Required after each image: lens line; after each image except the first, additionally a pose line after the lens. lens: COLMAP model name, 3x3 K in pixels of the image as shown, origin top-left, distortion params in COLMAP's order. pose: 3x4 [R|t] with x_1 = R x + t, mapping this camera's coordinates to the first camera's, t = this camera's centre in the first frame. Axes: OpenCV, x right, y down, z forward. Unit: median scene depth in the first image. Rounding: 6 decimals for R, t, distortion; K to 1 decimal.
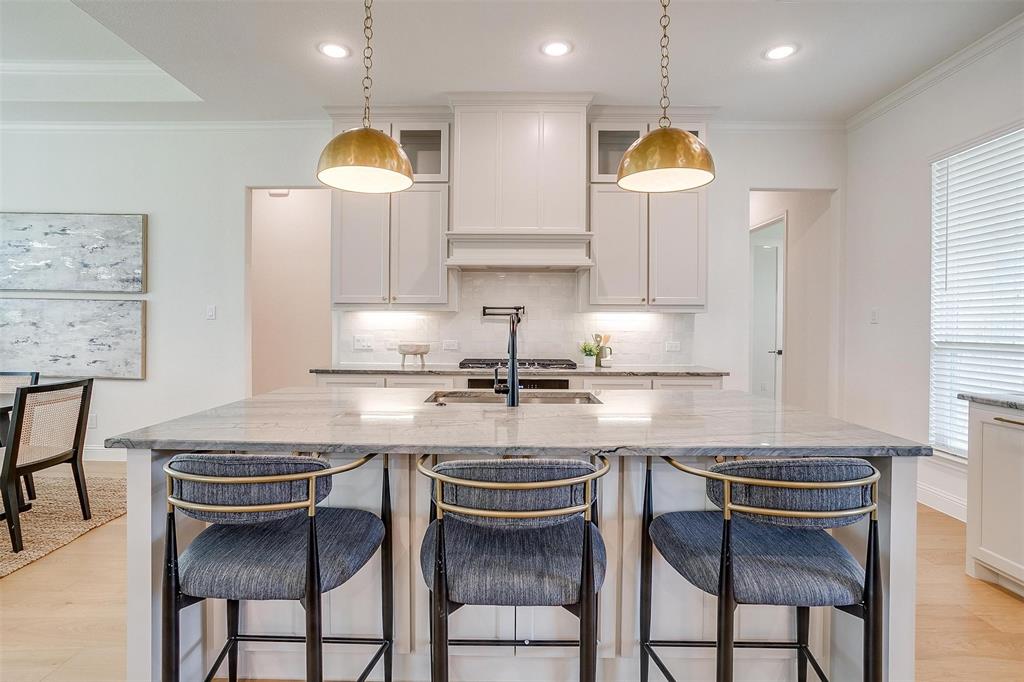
lens RADIAL K [[507.7, 0, 506.7], [0, 507.7, 330.7], [0, 0, 1]] dist [-0.054628, 0.031610]
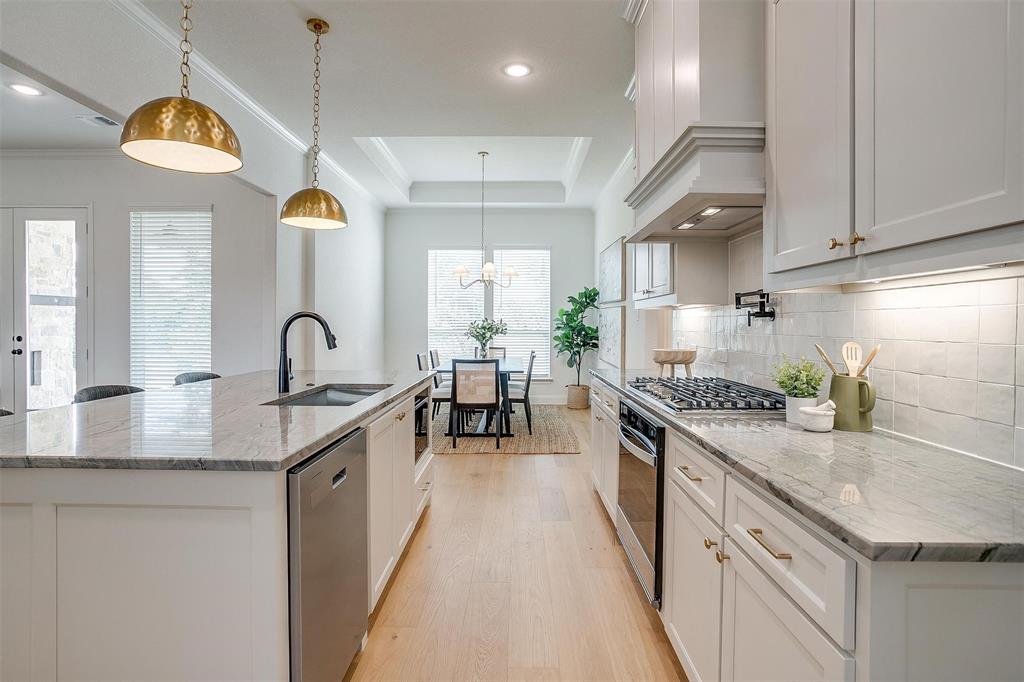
lens RADIAL K [[521.0, 0, 505.7], [0, 521.0, 329.5], [0, 0, 1]] dist [-0.055179, 0.033888]
pose [[-0.011819, 0.003319, -0.999925, 0.567086], [-0.017756, 0.999836, 0.003529, -0.002691], [0.999772, 0.017796, -0.011758, 0.733776]]
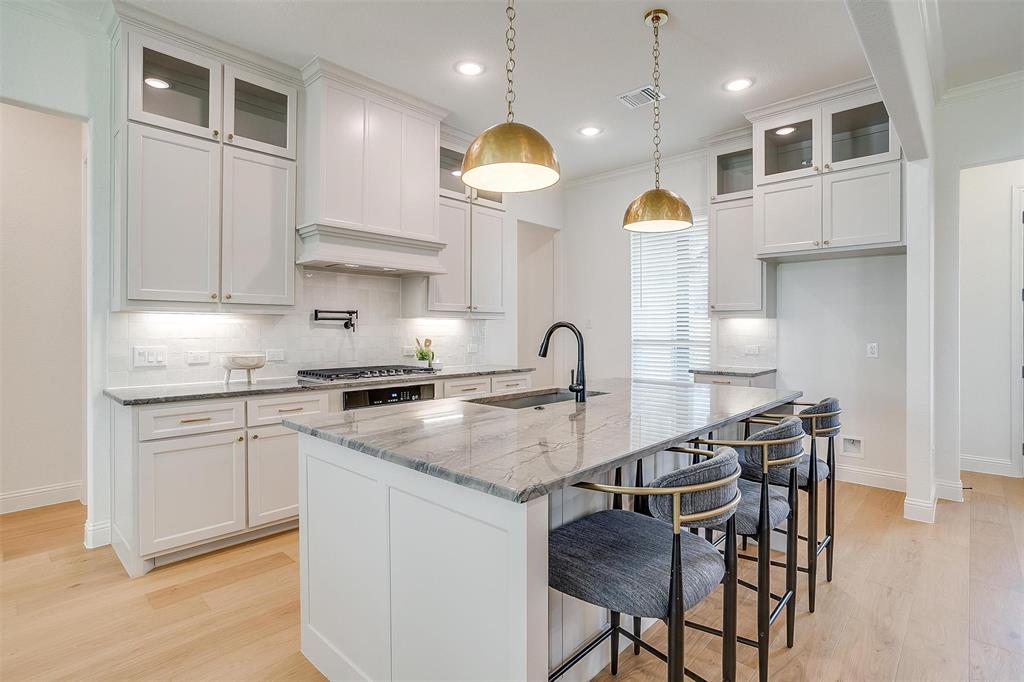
lens RADIAL K [[507.7, 0, 506.7], [0, 507.7, 330.7], [0, 0, 1]] dist [-0.054628, 0.031610]
pose [[0.677568, -0.005811, 0.735437, -0.459861], [0.011913, 0.999924, -0.003075, -0.004915], [-0.735363, 0.010844, 0.677586, 0.170853]]
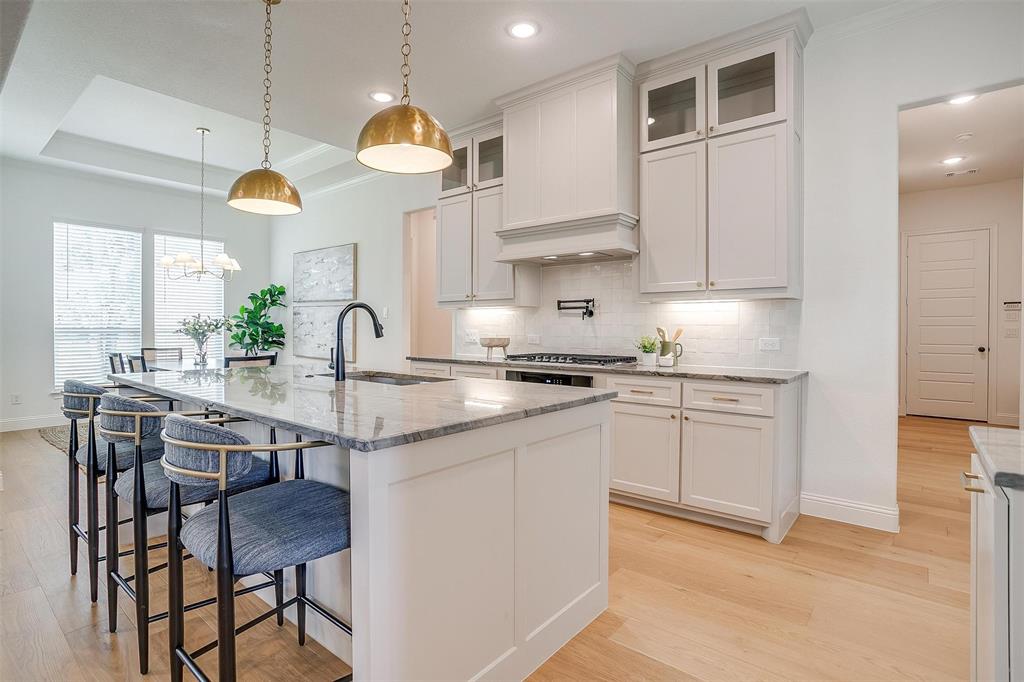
lens RADIAL K [[521.0, 0, 505.7], [0, 521.0, 329.5], [0, 0, 1]] dist [-0.055179, 0.033888]
pose [[0.770104, -0.002228, -0.637914, 0.518261], [-0.006204, 0.999920, -0.010982, 0.020177], [0.637888, 0.012415, 0.770029, 0.159483]]
